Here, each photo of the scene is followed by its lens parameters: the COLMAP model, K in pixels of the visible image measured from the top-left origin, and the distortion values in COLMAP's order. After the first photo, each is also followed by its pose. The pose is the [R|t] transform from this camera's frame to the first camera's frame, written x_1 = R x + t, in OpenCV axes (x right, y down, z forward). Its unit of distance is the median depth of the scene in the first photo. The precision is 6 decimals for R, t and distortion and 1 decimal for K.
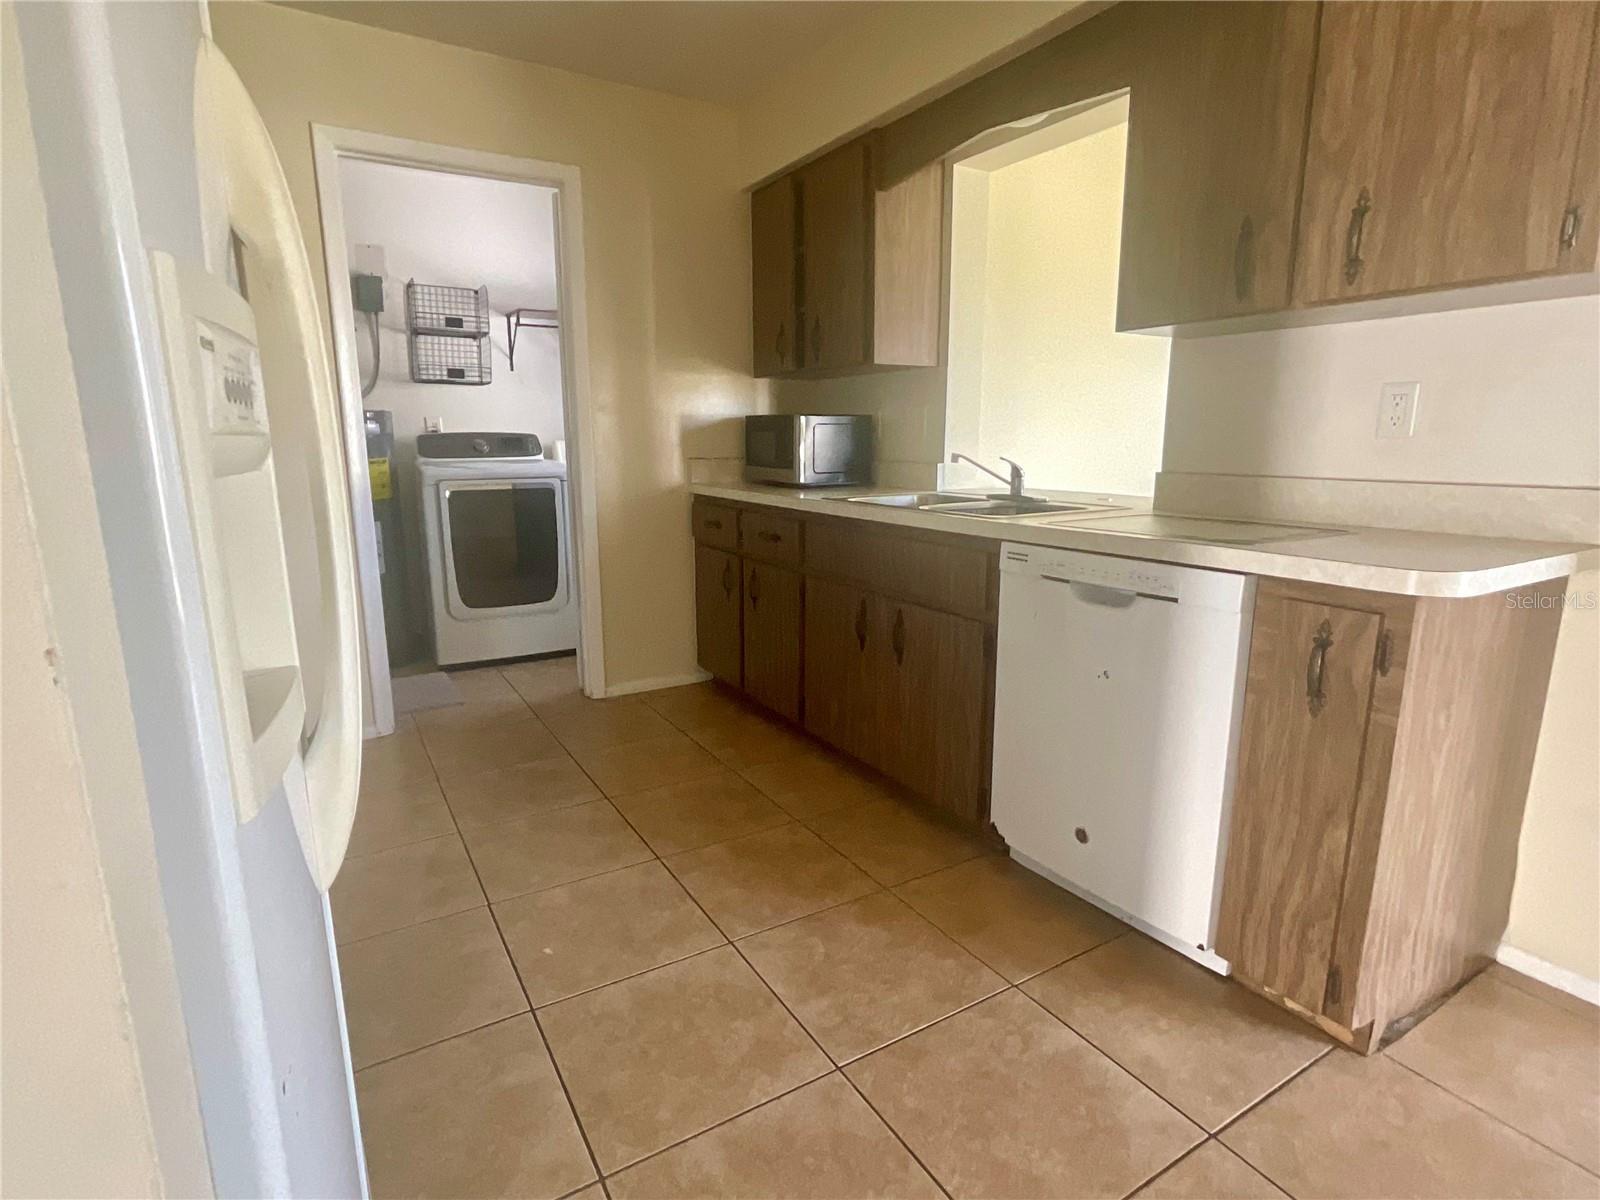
lens RADIAL K [[829.5, 0, 806.7], [0, 829.5, 585.0], [0, 0, 1]] dist [0.007537, 0.002239]
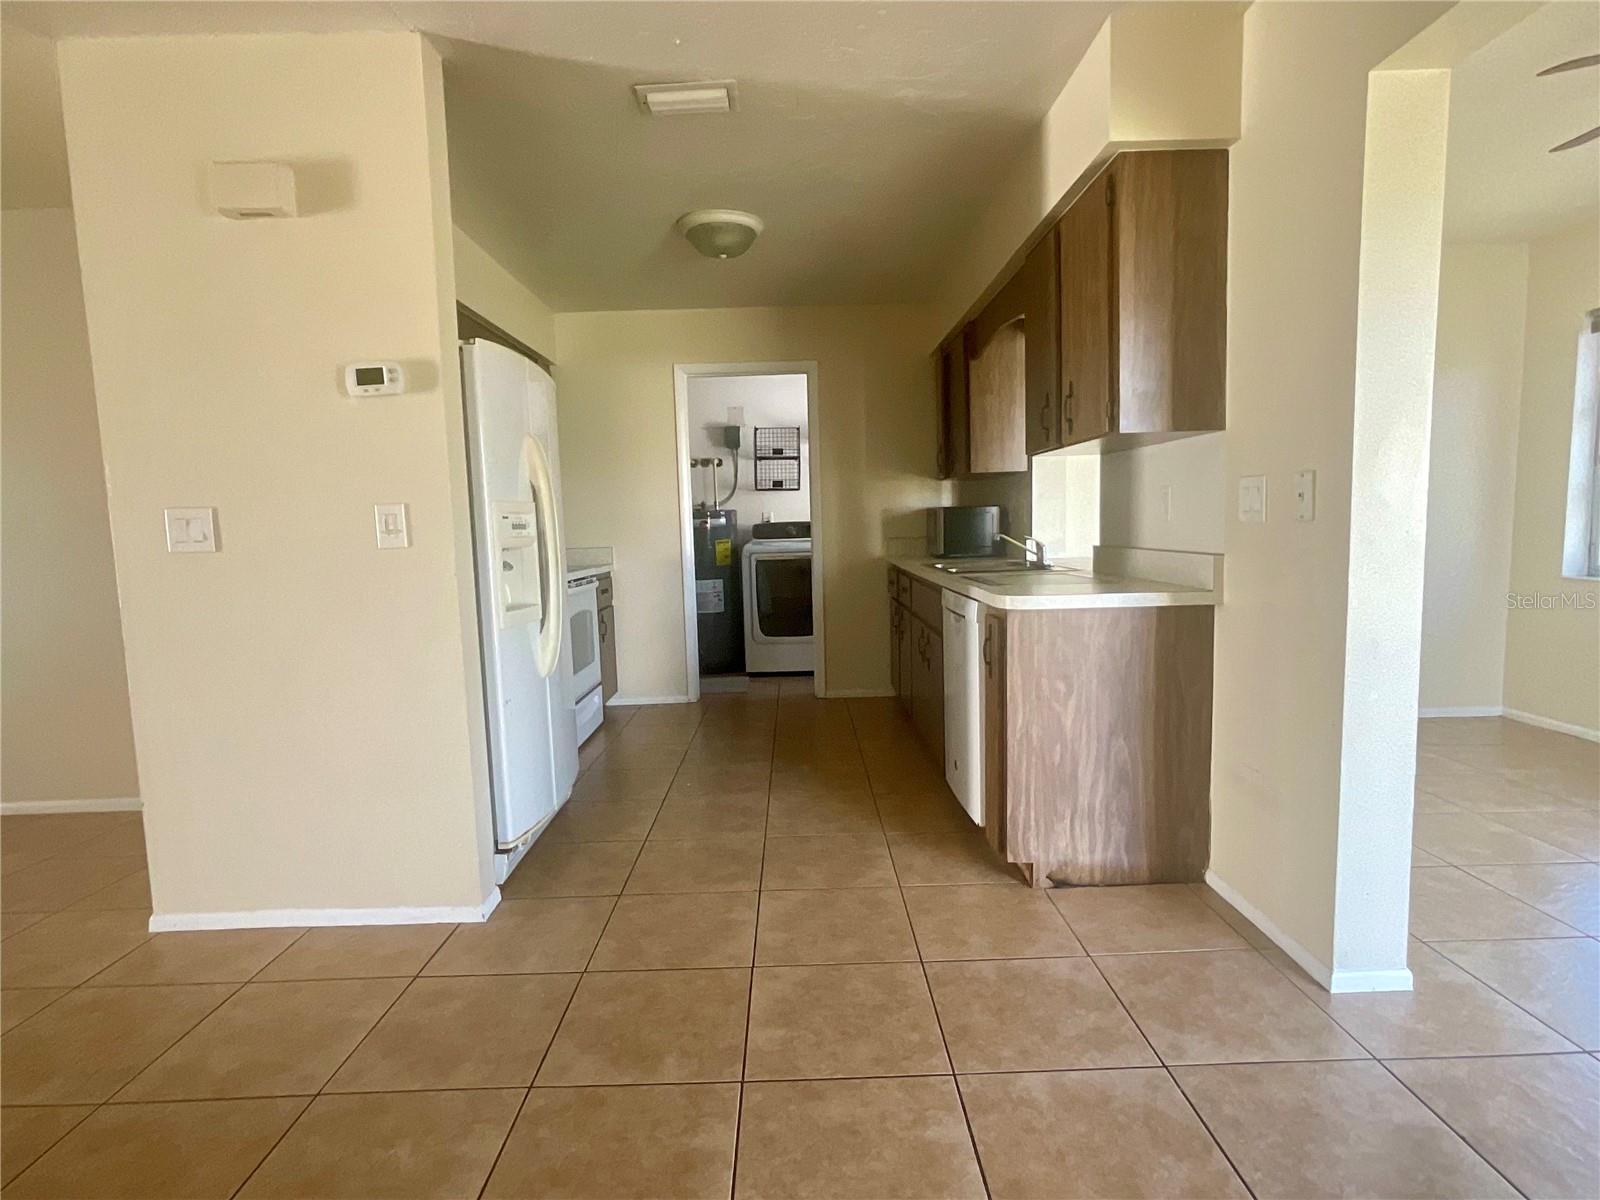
lens RADIAL K [[829.5, 0, 816.3], [0, 829.5, 609.3], [0, 0, 1]] dist [0.007537, 0.002239]
pose [[0.865583, 0.034116, -0.499602, 0.429914], [-0.066045, 0.996739, -0.046363, 0.041768], [0.496391, 0.073127, 0.865014, -0.276570]]
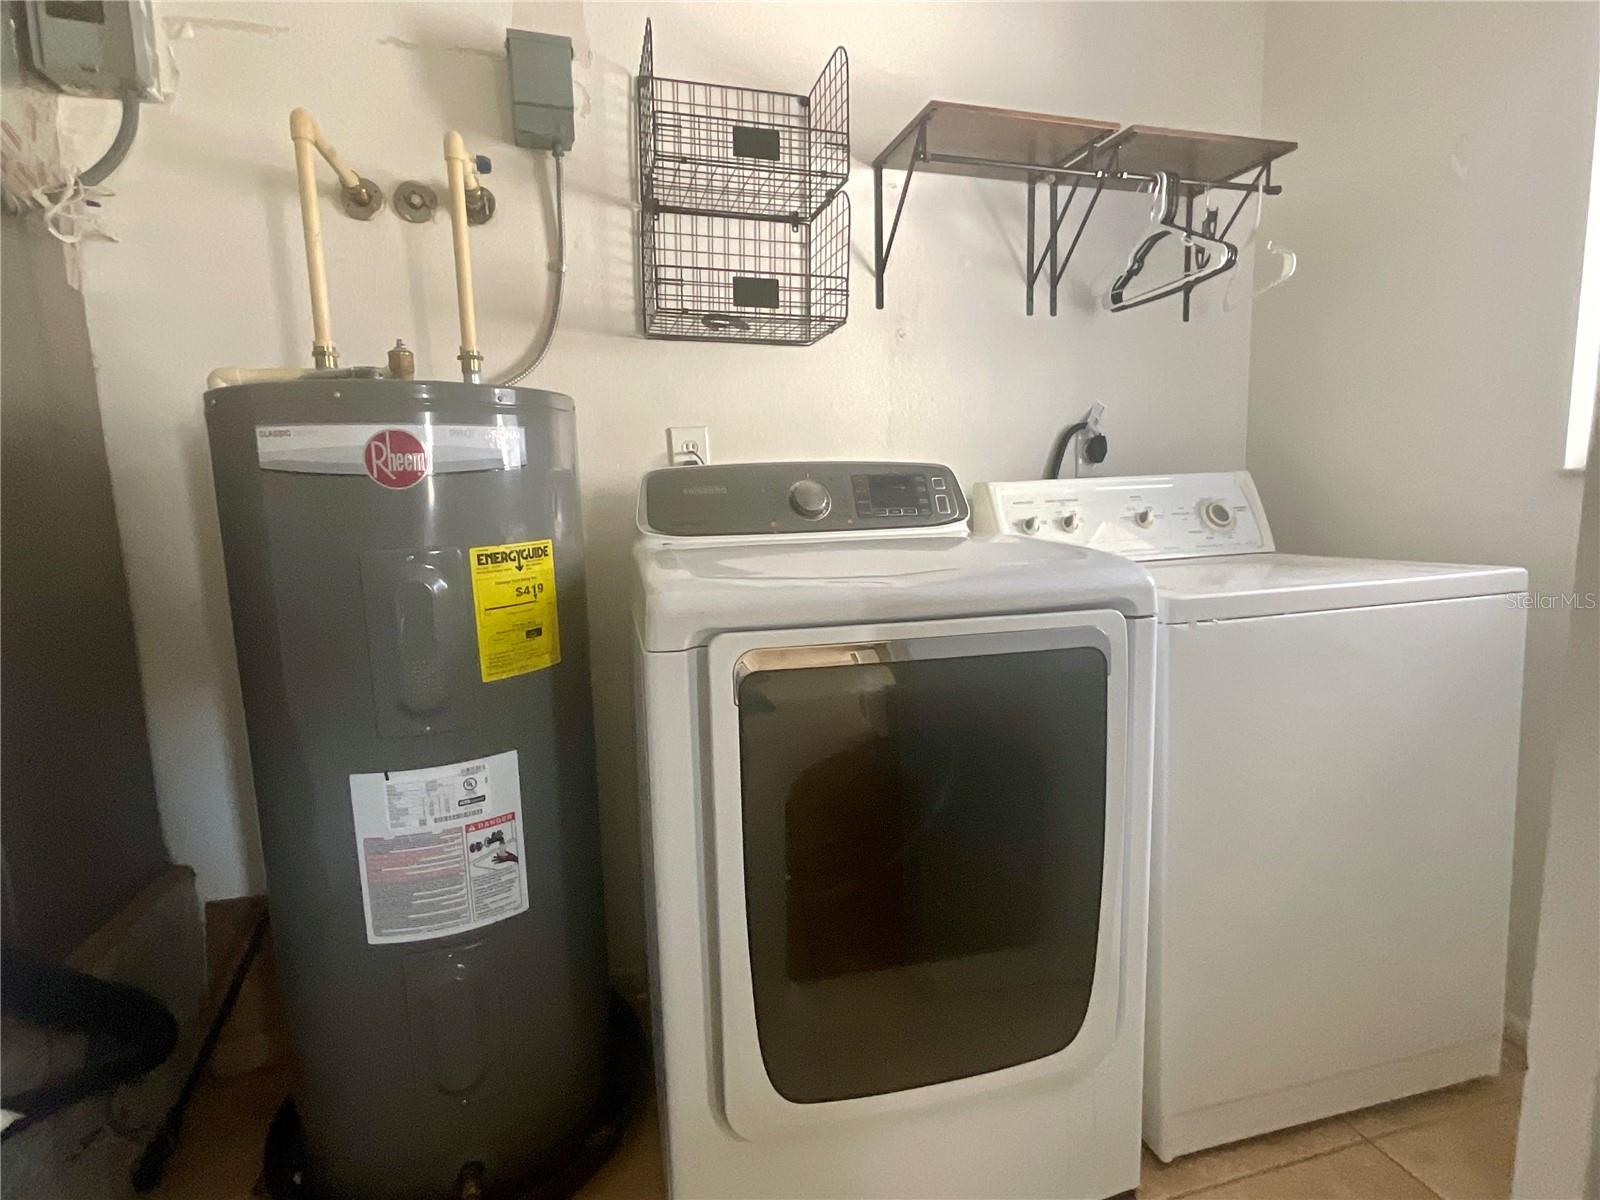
lens RADIAL K [[829.5, 0, 783.5], [0, 829.5, 603.2], [0, 0, 1]] dist [0.007537, 0.002239]
pose [[0.955852, 0.011460, -0.293627, -0.327025], [-0.028113, 0.998222, -0.052560, -0.114650], [0.292502, 0.058494, 0.954474, 0.724669]]
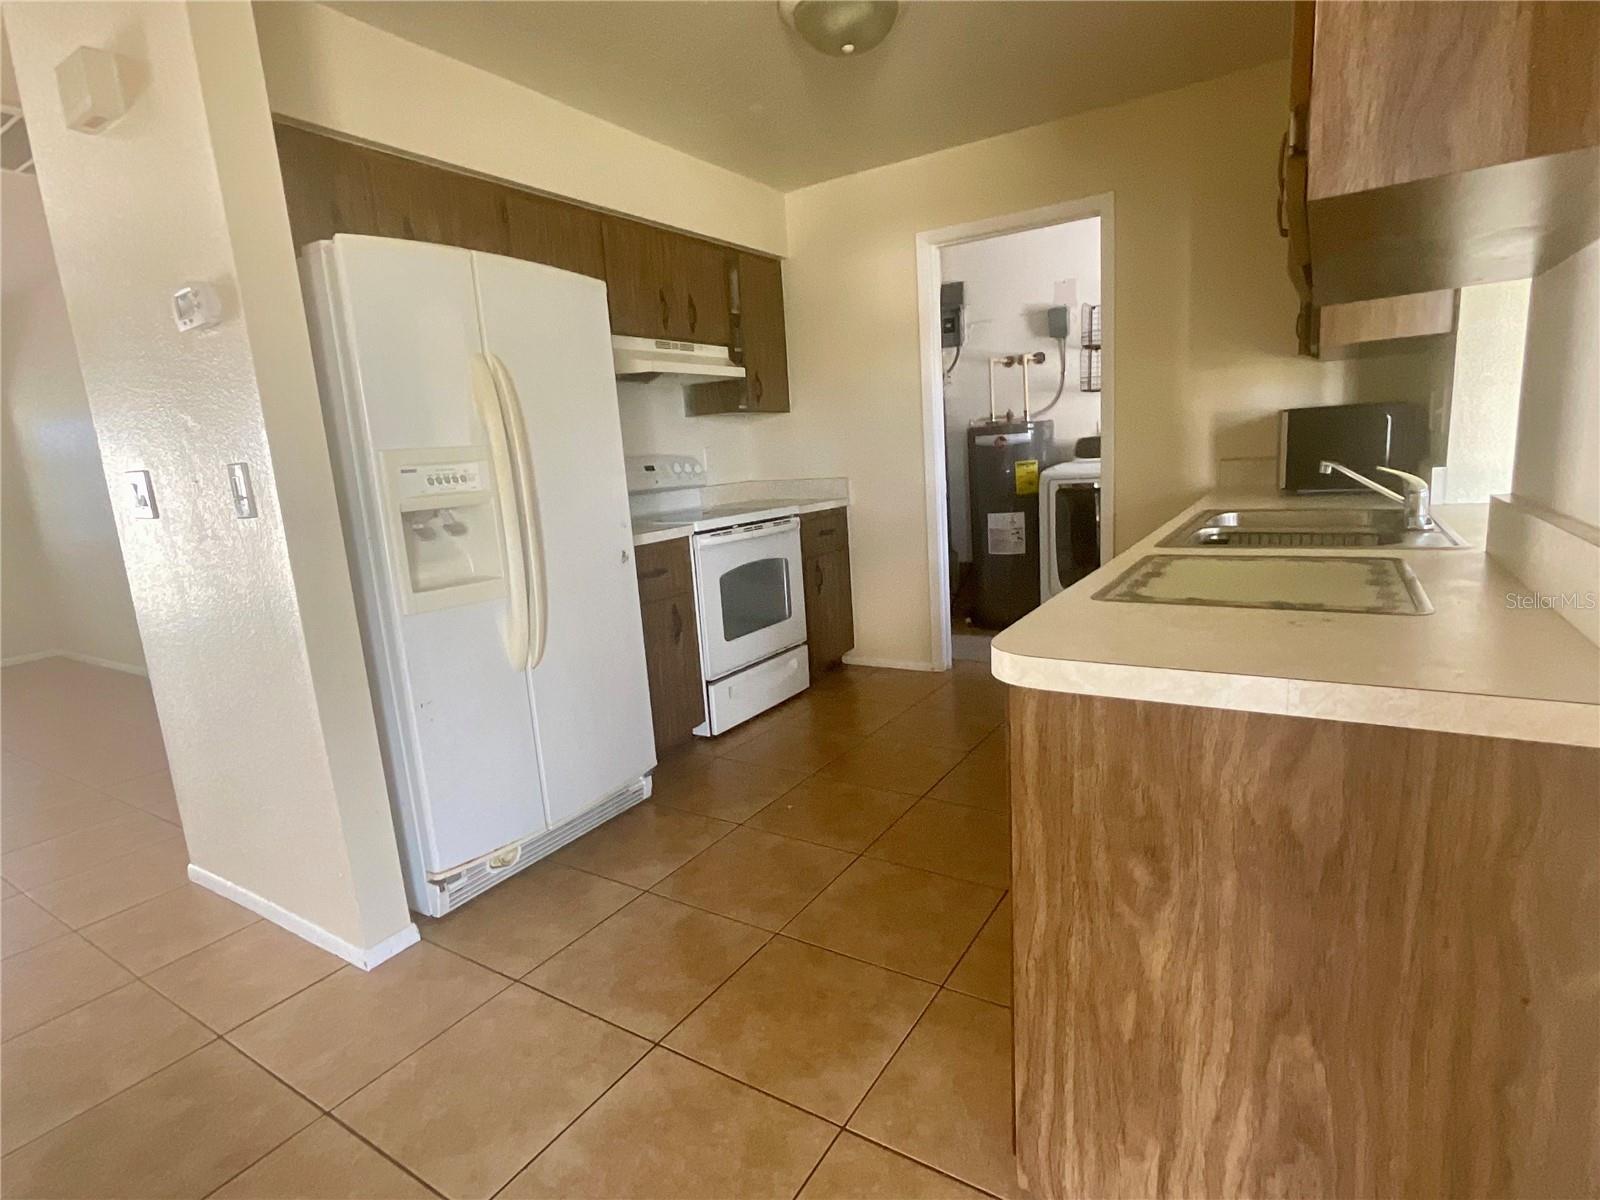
lens RADIAL K [[829.5, 0, 798.8], [0, 829.5, 603.7], [0, 0, 1]] dist [0.007537, 0.002239]
pose [[0.436134, 0.143389, -0.888384, 0.452948], [-0.099535, 0.988852, 0.110740, -0.044190], [0.894360, 0.040128, 0.445545, 0.149389]]
